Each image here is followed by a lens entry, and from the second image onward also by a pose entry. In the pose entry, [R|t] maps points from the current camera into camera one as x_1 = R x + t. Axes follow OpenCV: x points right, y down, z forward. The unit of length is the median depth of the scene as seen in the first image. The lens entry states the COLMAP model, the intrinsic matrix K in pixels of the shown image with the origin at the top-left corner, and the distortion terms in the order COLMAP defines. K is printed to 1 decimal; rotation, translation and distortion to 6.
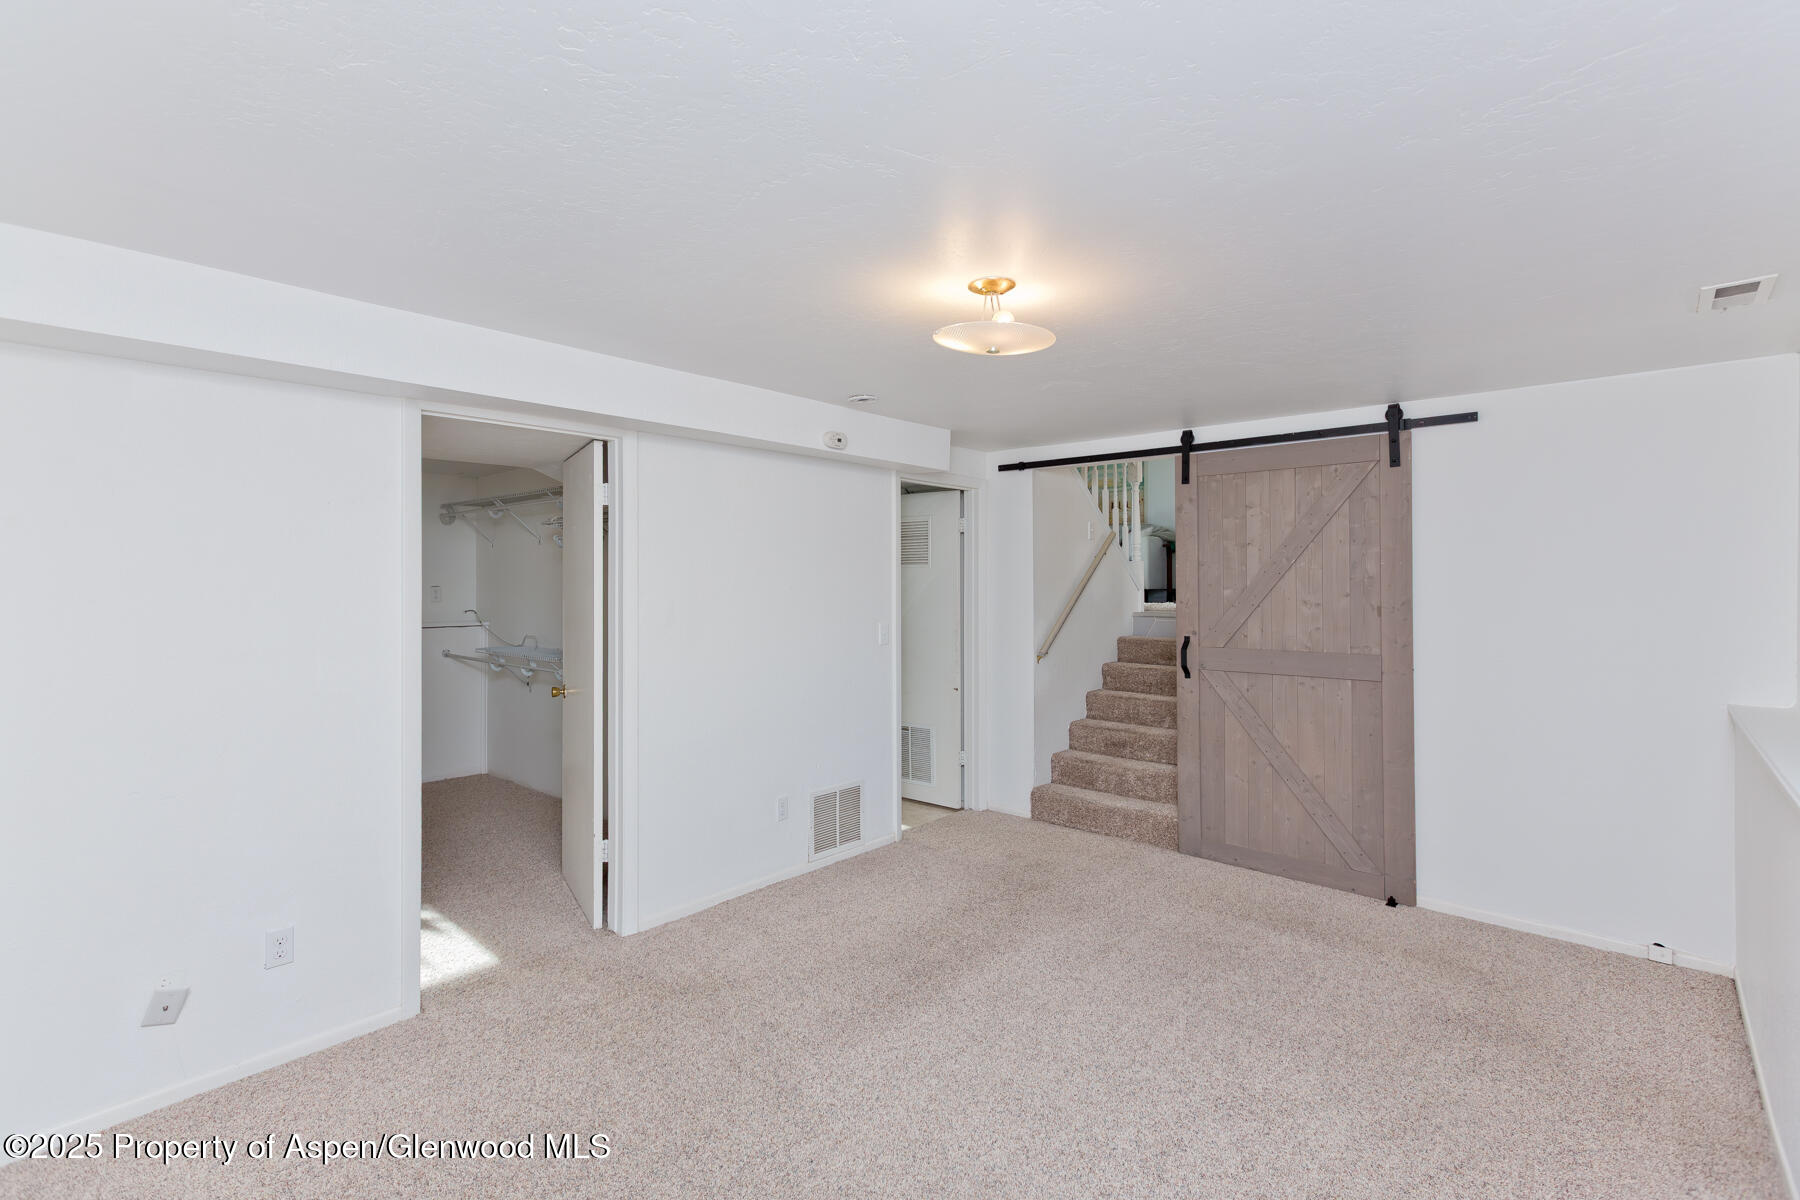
lens RADIAL K [[831.5, 0, 881.9], [0, 831.5, 579.8], [0, 0, 1]] dist [0.000073, -0.000003]
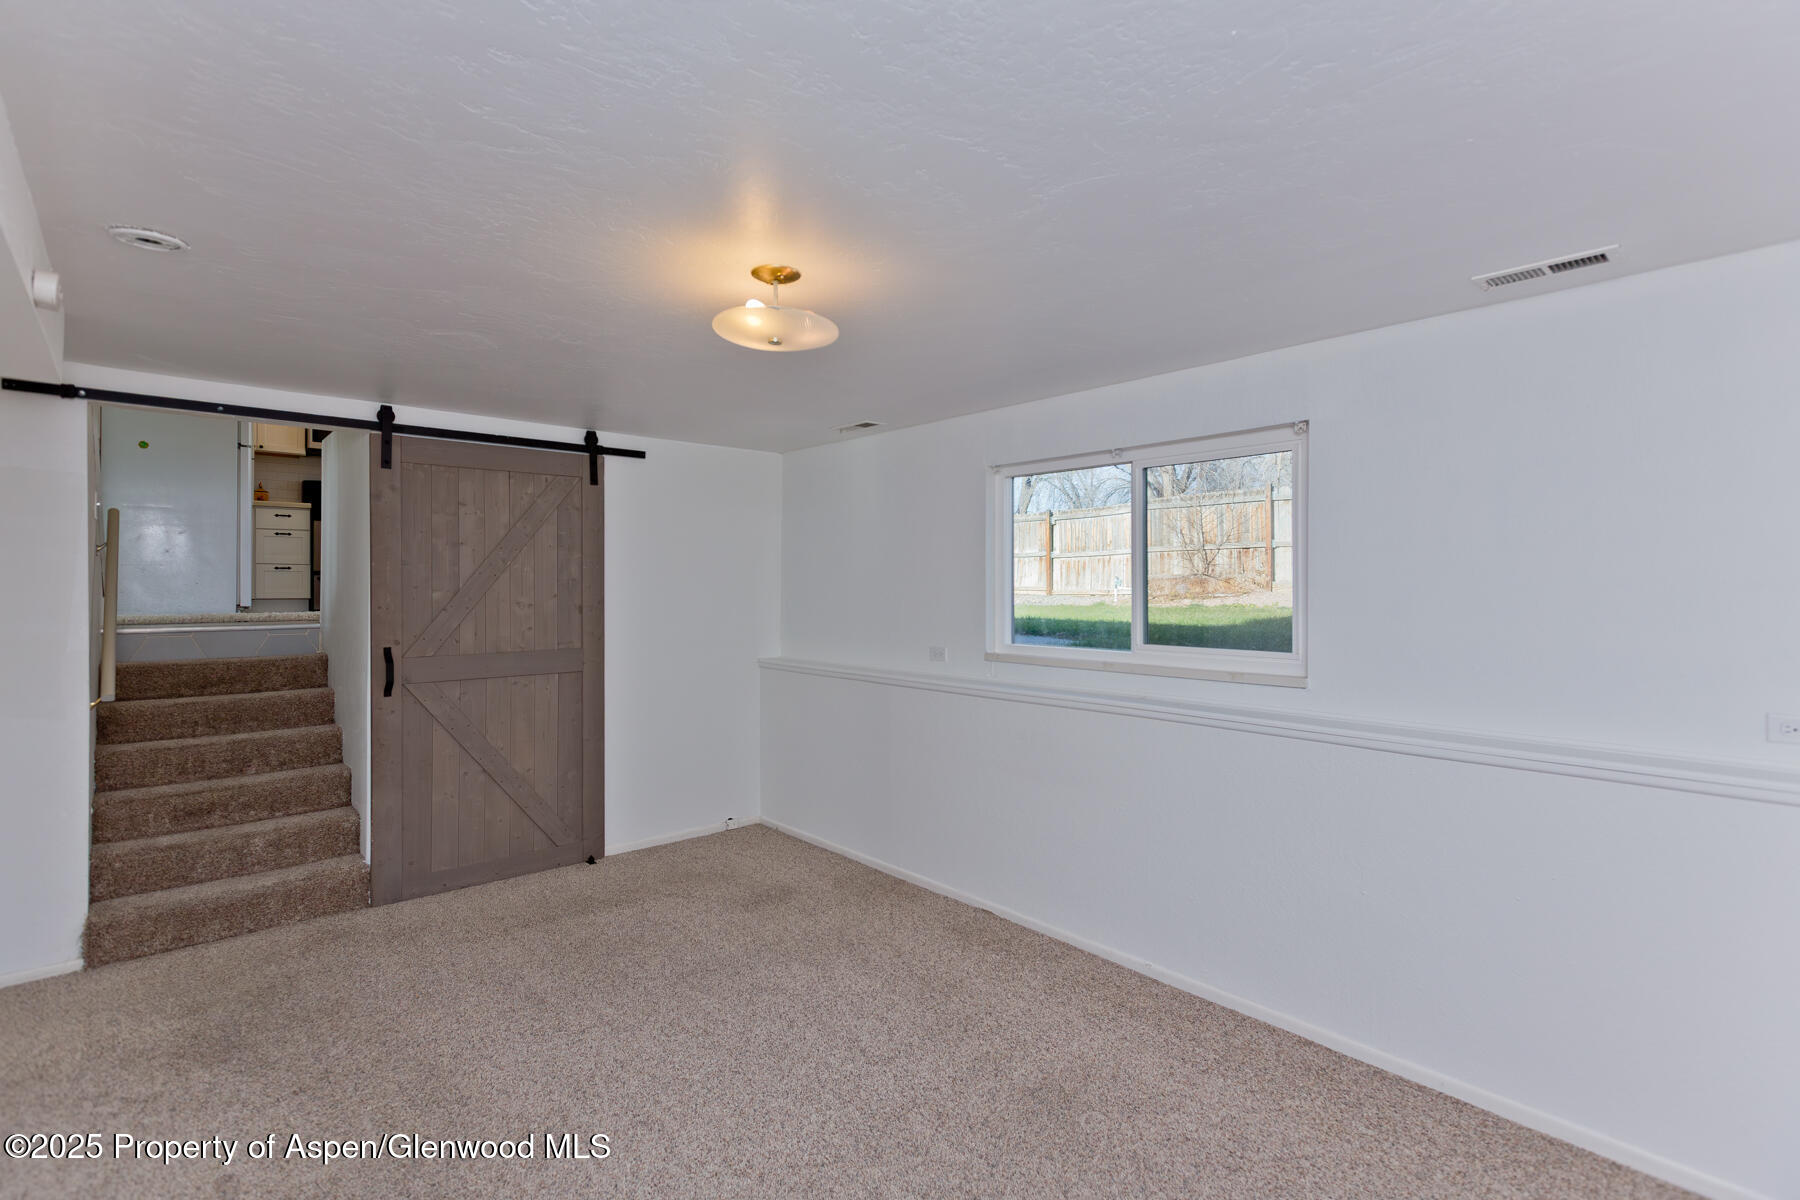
lens RADIAL K [[831.5, 0, 881.9], [0, 831.5, 579.8], [0, 0, 1]] dist [0.000073, -0.000003]
pose [[0.111520, 0.004674, 0.993751, -0.461205], [-0.004520, 0.999981, -0.004196, -0.000124], [-0.993752, -0.004024, 0.111539, 0.438493]]
